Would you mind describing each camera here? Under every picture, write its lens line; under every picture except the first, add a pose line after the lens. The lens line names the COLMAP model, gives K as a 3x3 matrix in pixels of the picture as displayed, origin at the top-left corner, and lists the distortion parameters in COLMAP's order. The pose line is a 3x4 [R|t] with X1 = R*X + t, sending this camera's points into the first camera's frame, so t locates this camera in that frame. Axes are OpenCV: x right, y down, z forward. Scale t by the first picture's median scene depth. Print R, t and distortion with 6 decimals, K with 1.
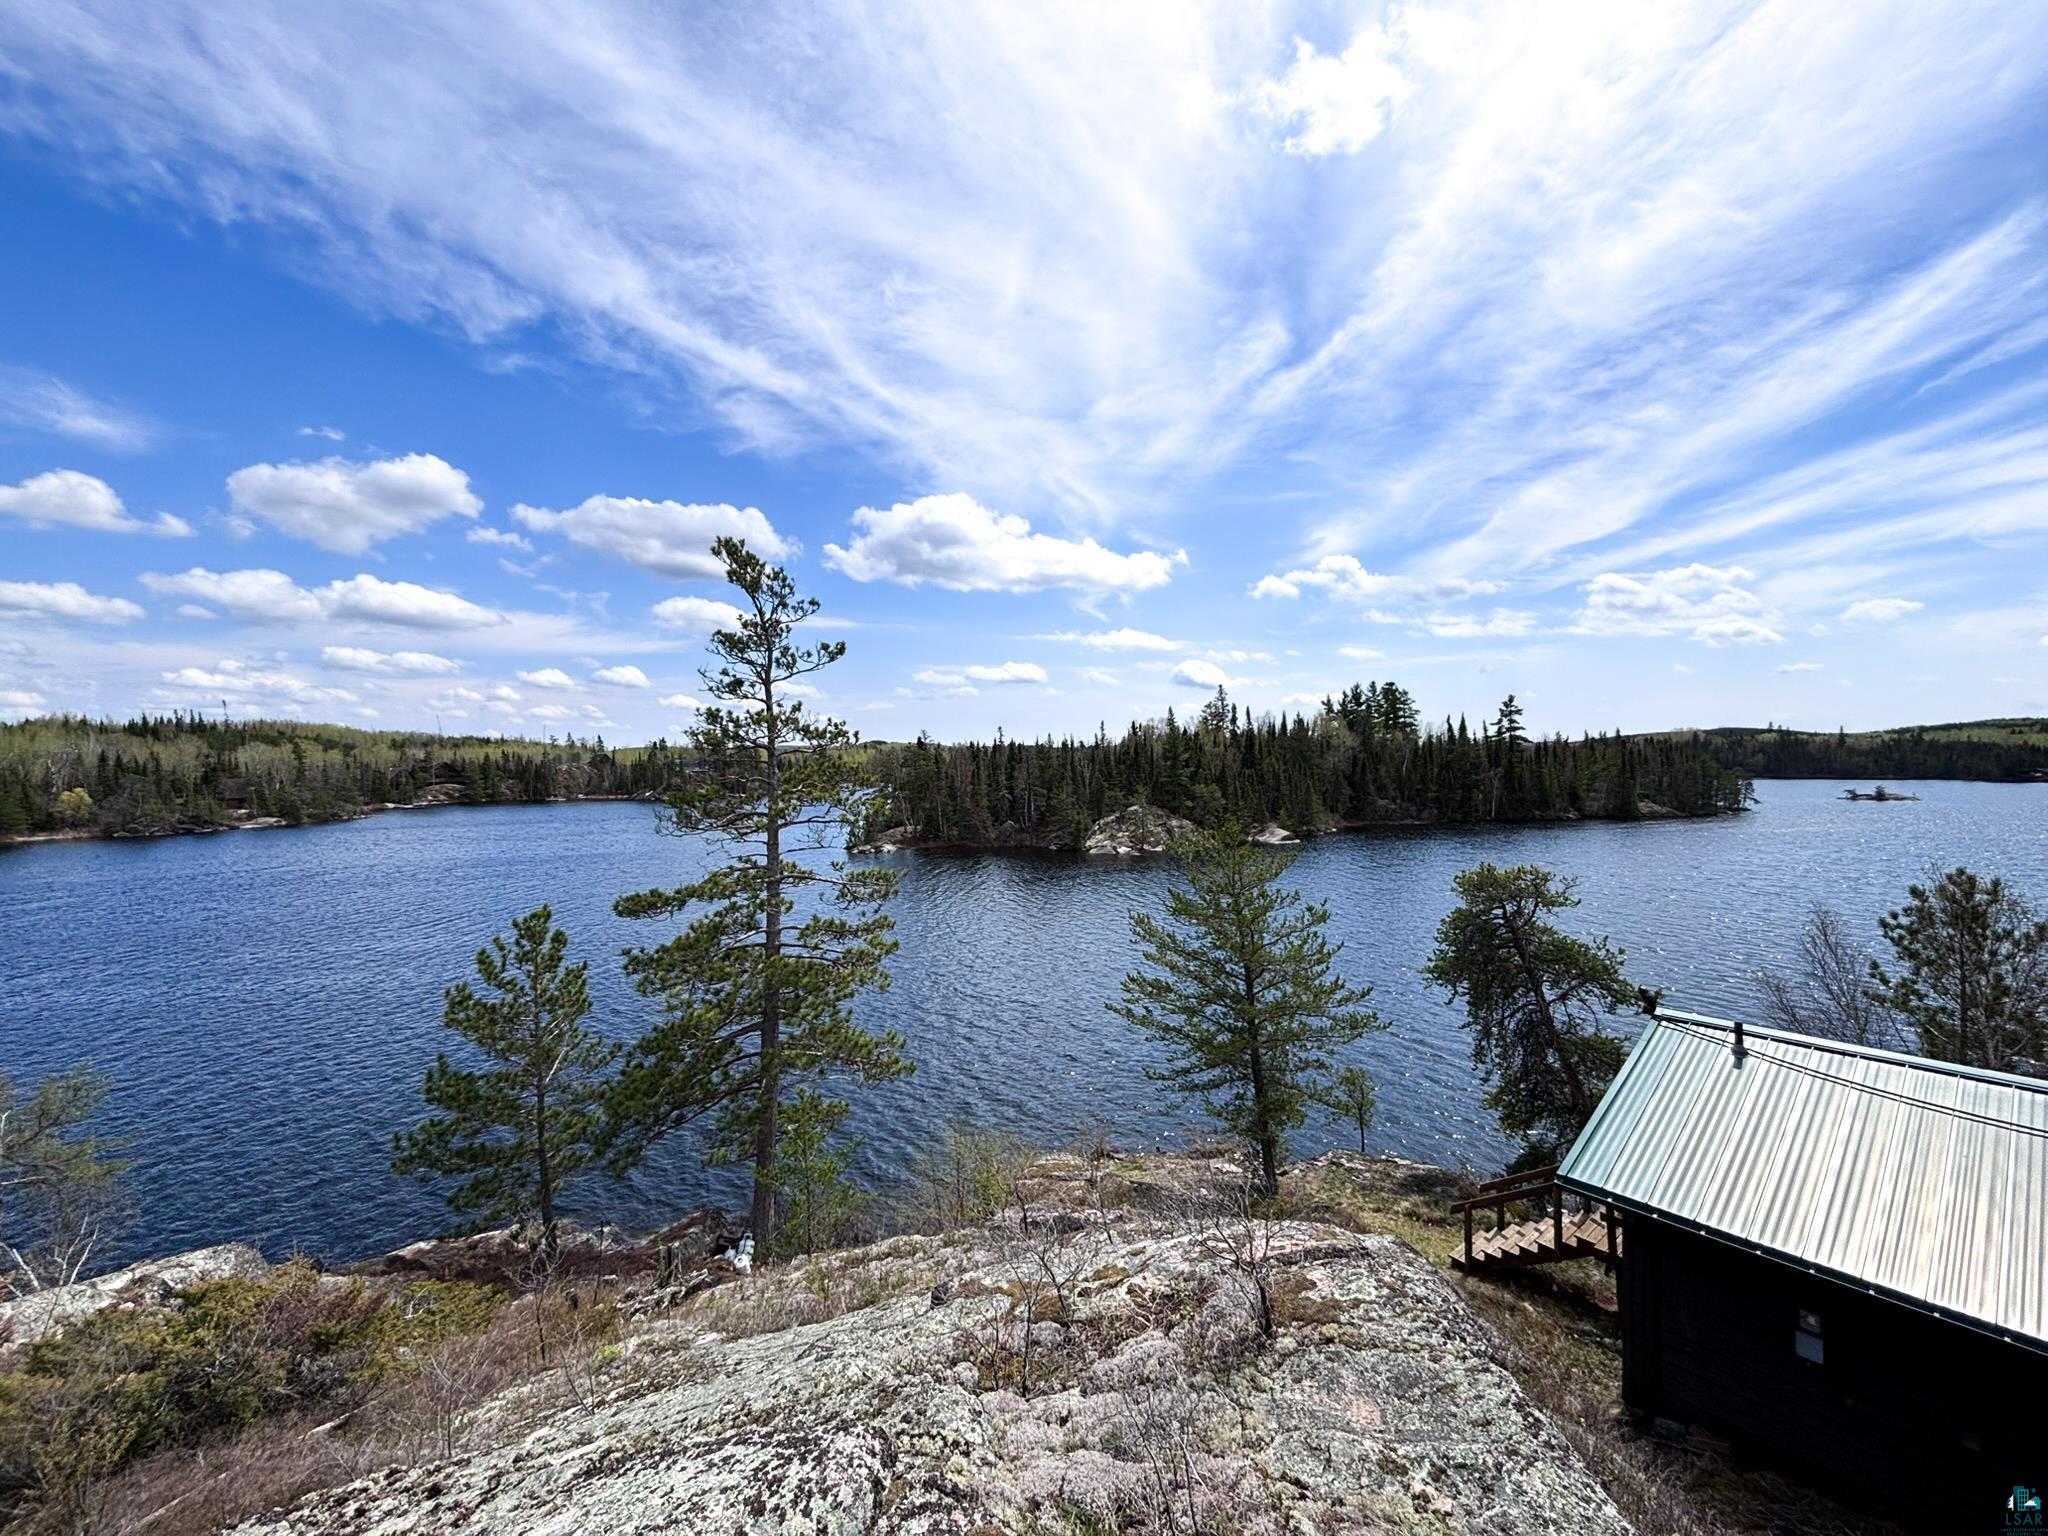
lens RADIAL K [[808.7, 0, 1011.5], [0, 808.7, 766.9], [0, 0, 1]] dist [0.001922, -0.000344]
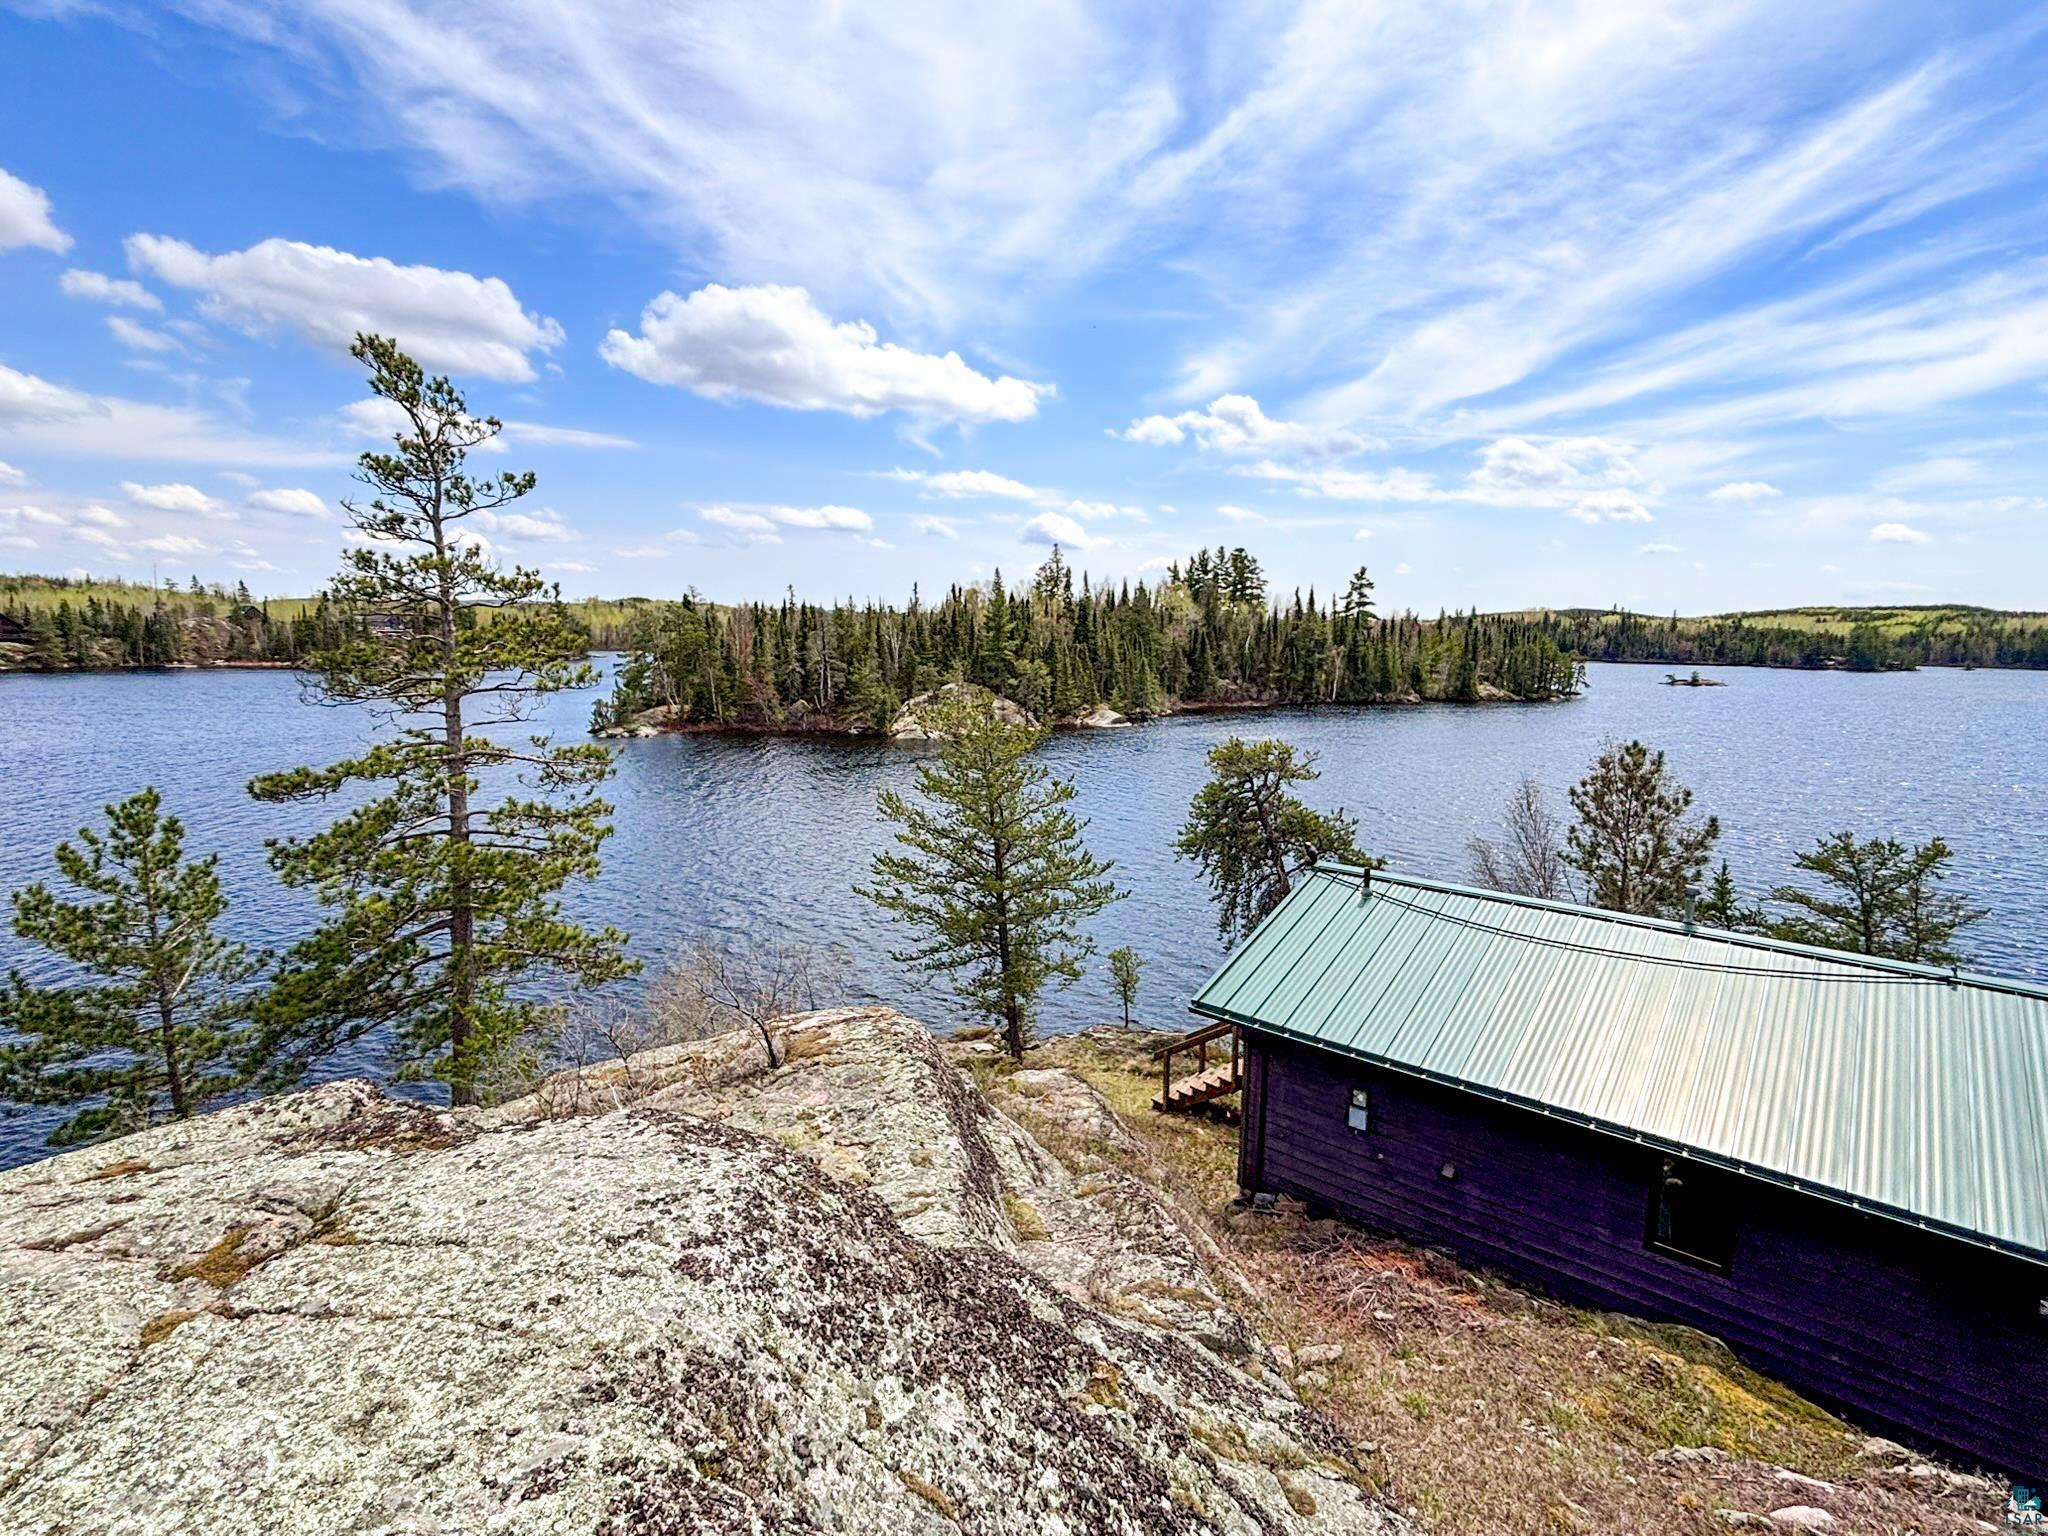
lens RADIAL K [[984.4, 0, 1037.2], [0, 984.4, 766.9], [0, 0, 1]] dist [0.006954, -0.000513]
pose [[0.981470, -0.005054, 0.191551, 0.105568], [-0.019474, 0.991845, 0.125950, 0.006731], [-0.190625, -0.127346, 0.973368, -0.132170]]
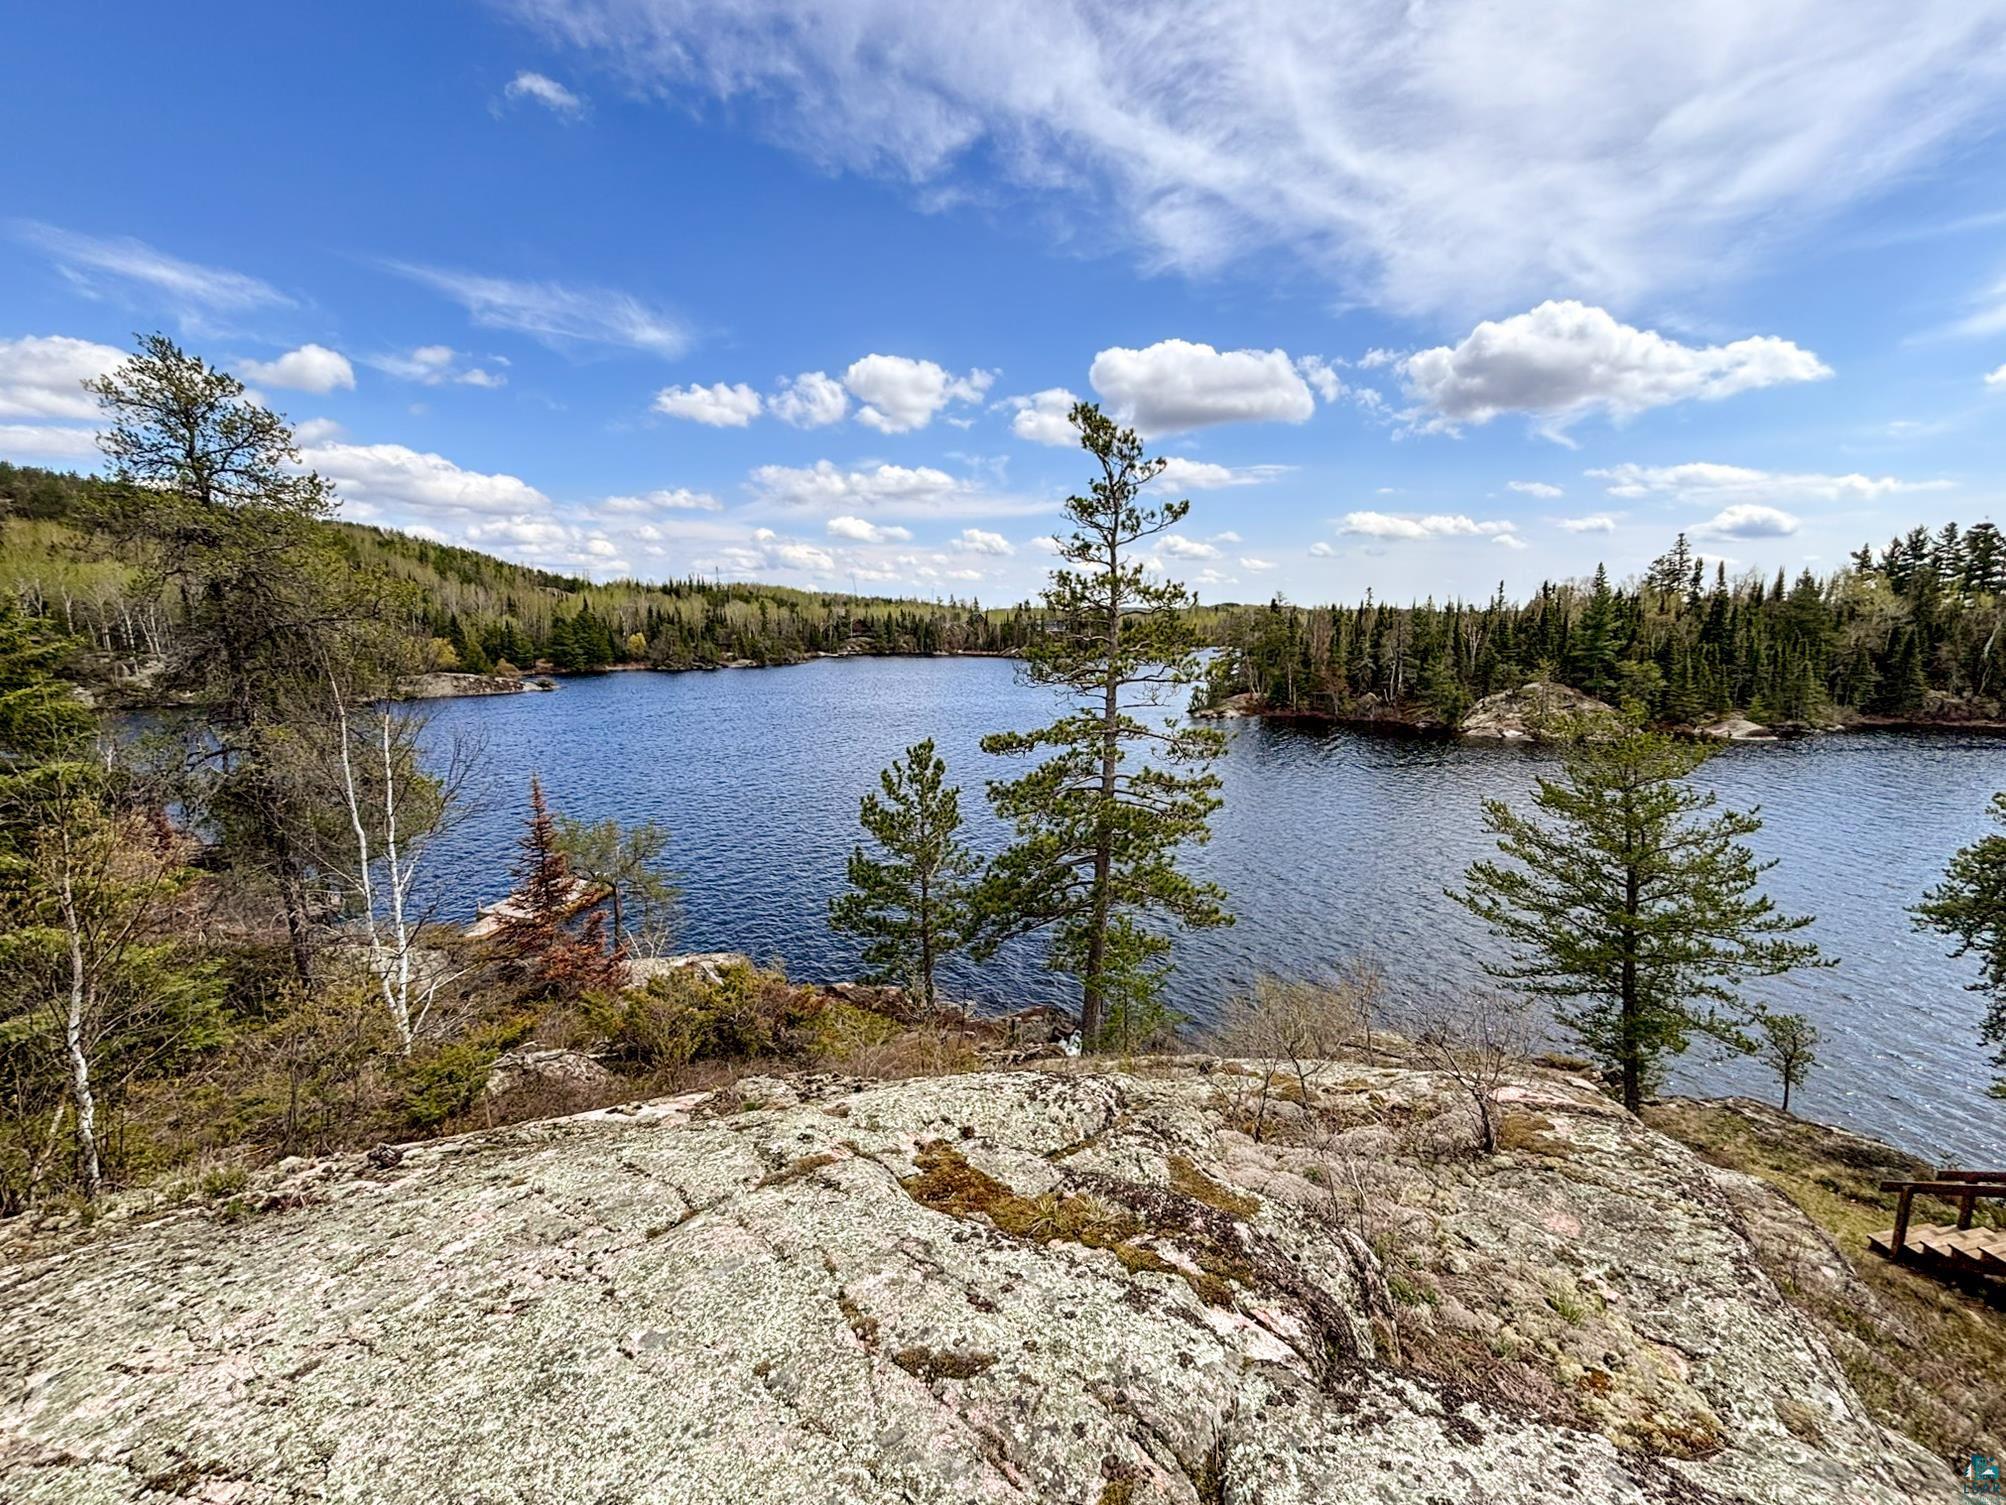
lens RADIAL K [[817.1, 0, 1003.0], [0, 817.1, 752.5], [0, 0, 1]] dist [0.005925, -0.002701]
pose [[0.904852, 0.083596, -0.417438, 0.034706], [-0.021260, 0.988181, 0.151808, 0.003931], [0.425195, -0.128489, 0.895935, -0.048800]]
